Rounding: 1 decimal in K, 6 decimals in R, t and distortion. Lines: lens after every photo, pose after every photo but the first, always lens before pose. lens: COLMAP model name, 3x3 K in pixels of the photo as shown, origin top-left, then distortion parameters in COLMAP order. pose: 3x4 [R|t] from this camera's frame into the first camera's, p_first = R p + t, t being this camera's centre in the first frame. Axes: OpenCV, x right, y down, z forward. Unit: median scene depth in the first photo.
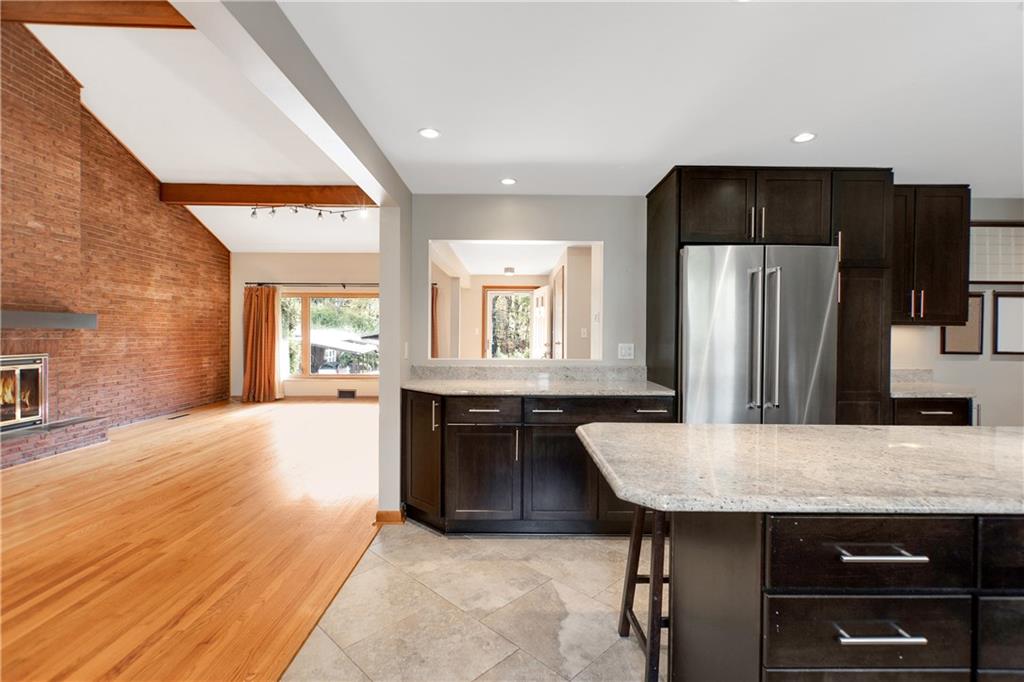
lens RADIAL K [[468.7, 0, 520.8], [0, 468.7, 337.4], [0, 0, 1]] dist [0.002639, -0.001566]
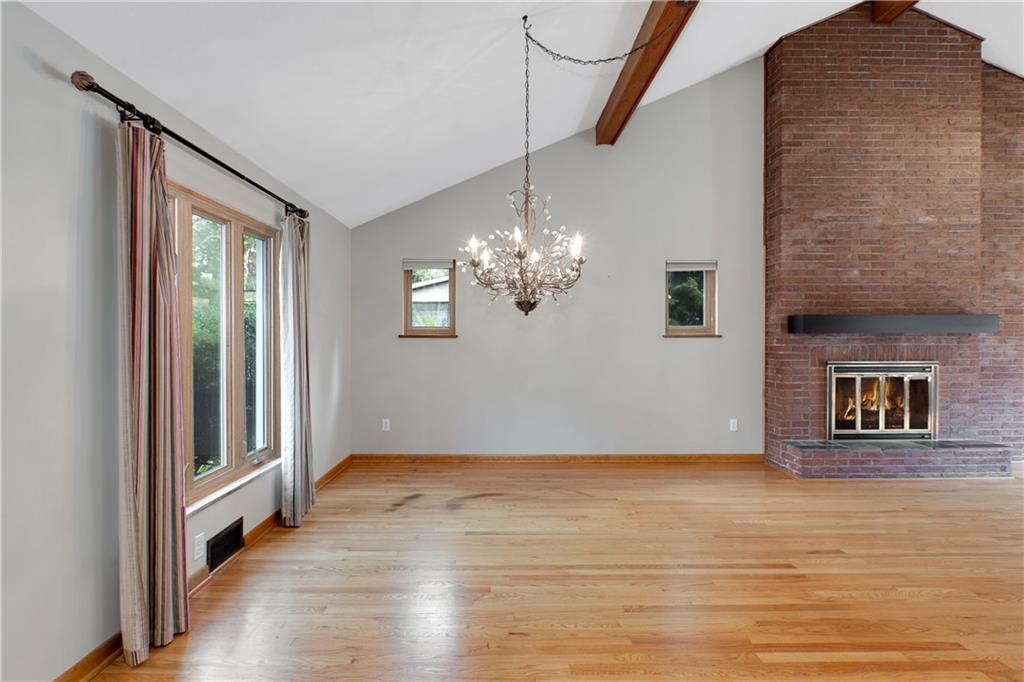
lens RADIAL K [[488.0, 0, 508.5], [0, 488.0, 341.3], [0, 0, 1]] dist [-0.004657, -0.000492]
pose [[-0.018271, 0.005005, -0.999821, -0.049640], [-0.008474, 0.999951, 0.005161, -0.000885], [0.999797, 0.008566, -0.018228, 0.140358]]
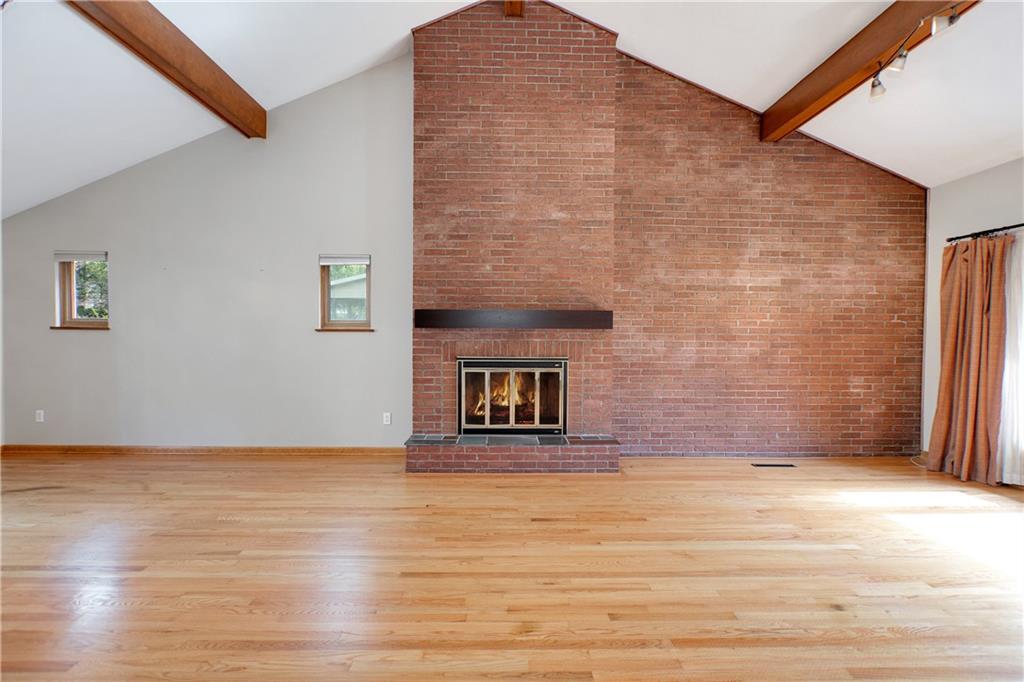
lens RADIAL K [[454.4, 0, 511.8], [0, 454.4, 340.7], [0, 0, 1]] dist [0.001163, -0.000584]
pose [[-0.010052, 0.012983, -0.999865, -0.098963], [-0.016821, 0.999772, 0.013151, -0.004364], [0.999808, 0.016951, -0.009831, 0.630374]]
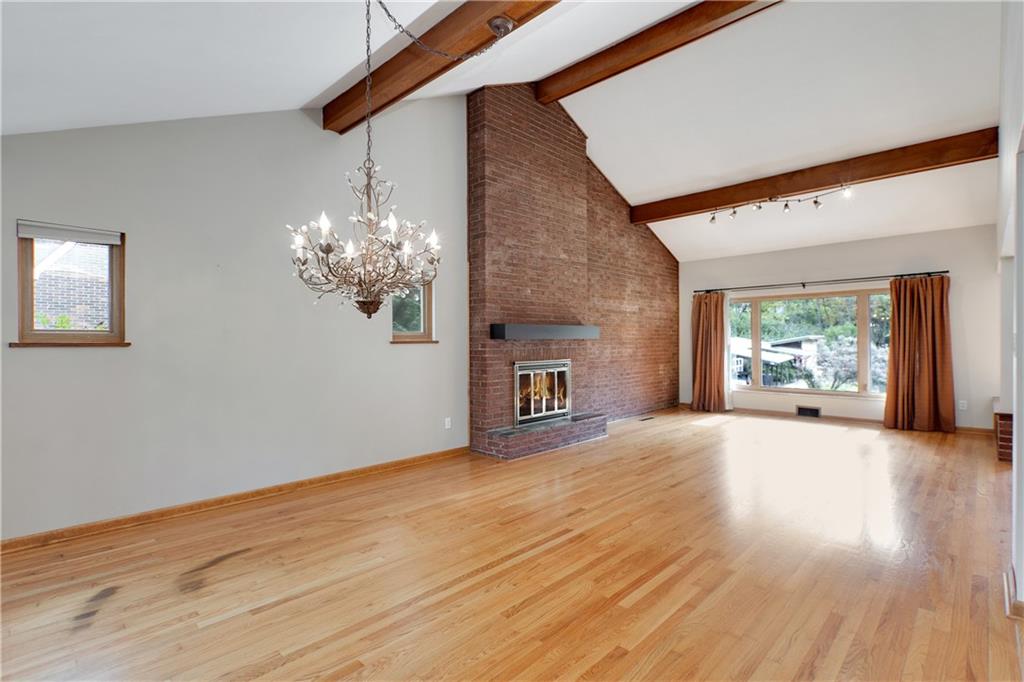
lens RADIAL K [[488.0, 0, 510.0], [0, 488.0, 340.3], [0, 0, 1]] dist [-0.004657, -0.000492]
pose [[0.697188, -0.010201, -0.716816, -0.137418], [0.003142, 0.999933, -0.011175, -0.000800], [0.716882, 0.005539, 0.697173, -0.009003]]
